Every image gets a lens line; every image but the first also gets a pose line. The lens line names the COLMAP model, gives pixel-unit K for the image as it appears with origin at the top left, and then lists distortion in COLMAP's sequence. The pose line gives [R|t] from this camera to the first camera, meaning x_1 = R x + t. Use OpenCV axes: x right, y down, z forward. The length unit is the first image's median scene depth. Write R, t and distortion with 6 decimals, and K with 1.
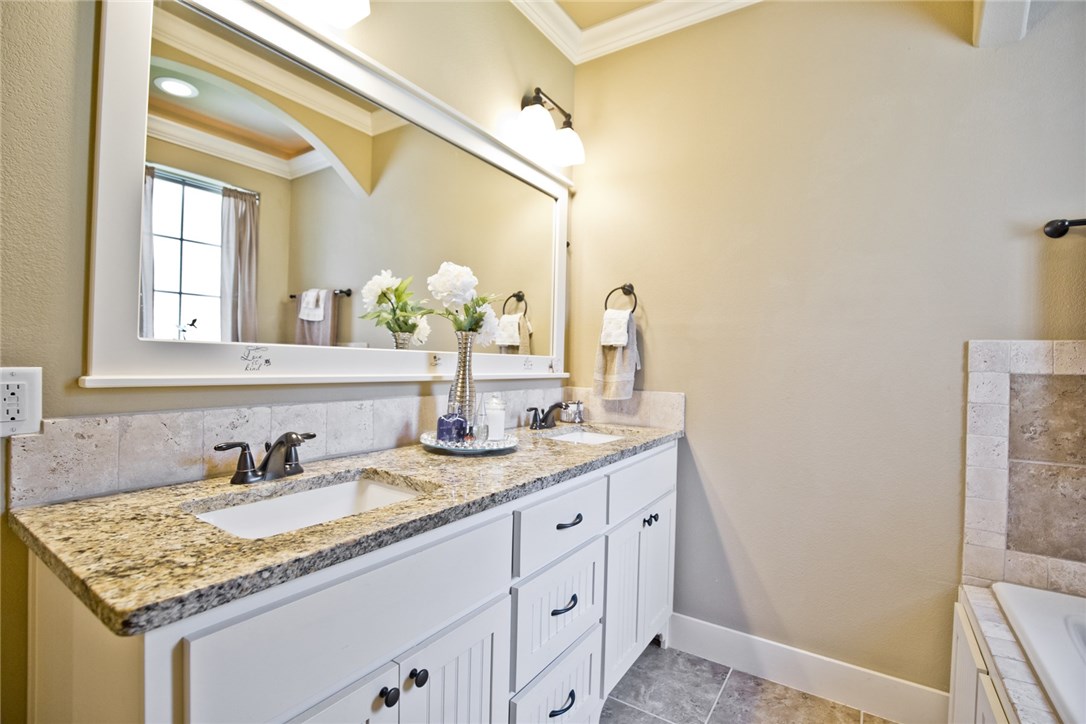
lens RADIAL K [[496.3, 0, 543.0], [0, 496.3, 362.0], [0, 0, 1]] dist [-0.026311, 0.000655]
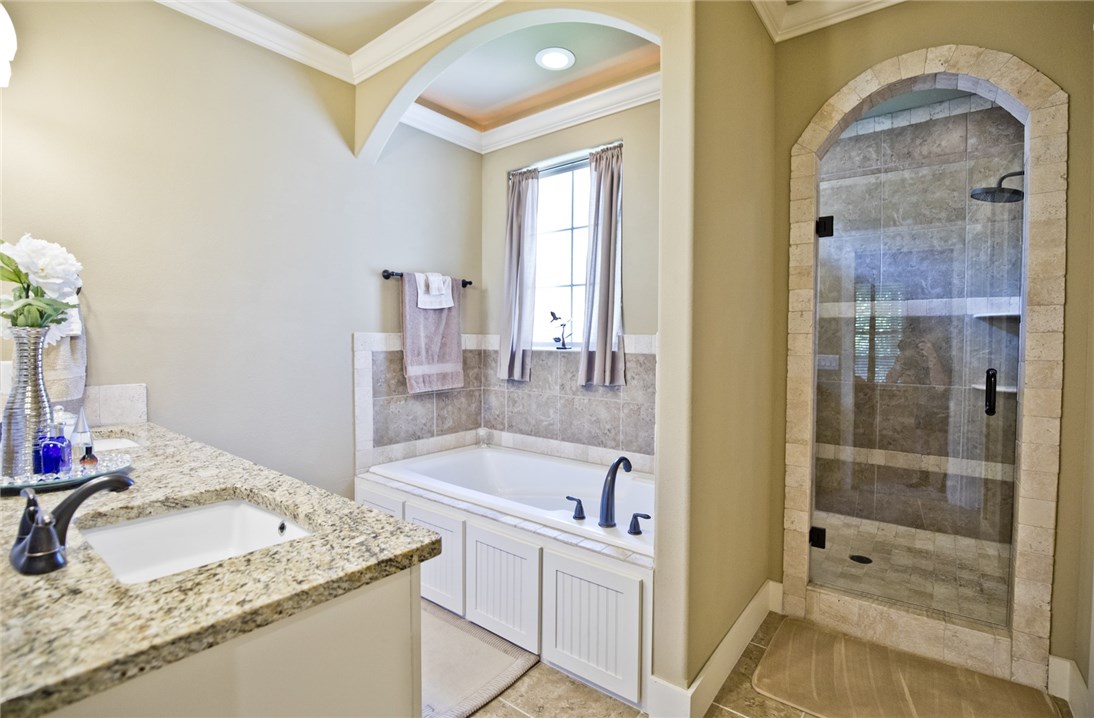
lens RADIAL K [[508.1, 0, 550.3], [0, 508.1, 359.6], [0, 0, 1]] dist [-0.018906, 0.000508]
pose [[0.081770, -0.060482, 0.994814, -1.532275], [0.001242, 0.998162, 0.060583, -0.104519], [-0.996650, -0.003718, 0.081695, 0.318042]]
